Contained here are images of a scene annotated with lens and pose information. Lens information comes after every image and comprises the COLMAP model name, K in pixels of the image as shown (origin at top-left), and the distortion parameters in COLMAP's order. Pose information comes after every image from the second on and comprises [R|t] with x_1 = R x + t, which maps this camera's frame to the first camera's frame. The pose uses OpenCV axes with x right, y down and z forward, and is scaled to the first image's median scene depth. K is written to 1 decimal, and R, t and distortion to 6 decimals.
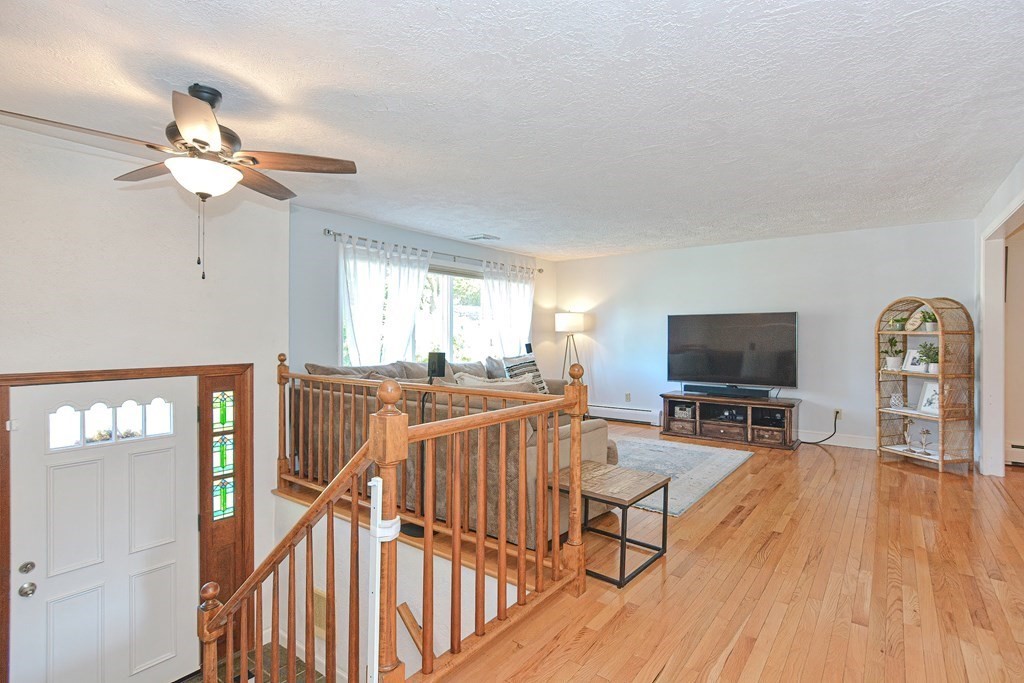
lens RADIAL K [[495.8, 0, 513.9], [0, 495.8, 340.6], [0, 0, 1]] dist [-0.001207, 0.002518]
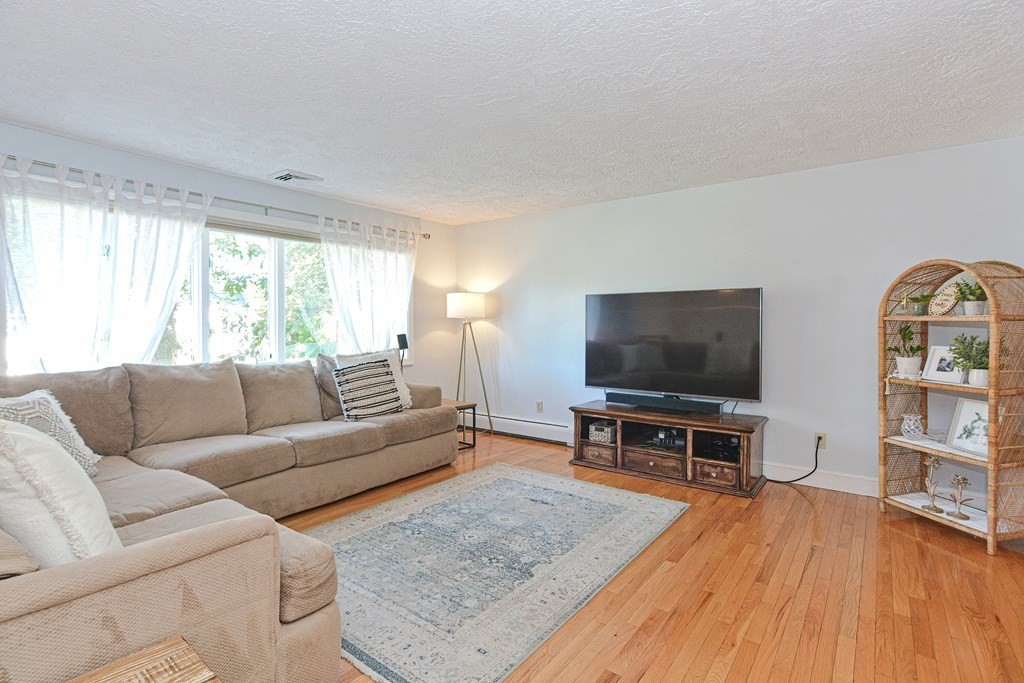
lens RADIAL K [[495.8, 0, 509.4], [0, 495.8, 334.1], [0, 0, 1]] dist [-0.001207, 0.002518]
pose [[0.999979, -0.000420, 0.006525, 0.237625], [0.000347, 0.999938, 0.011114, -0.003208], [-0.006530, -0.011112, 0.999917, 0.347994]]
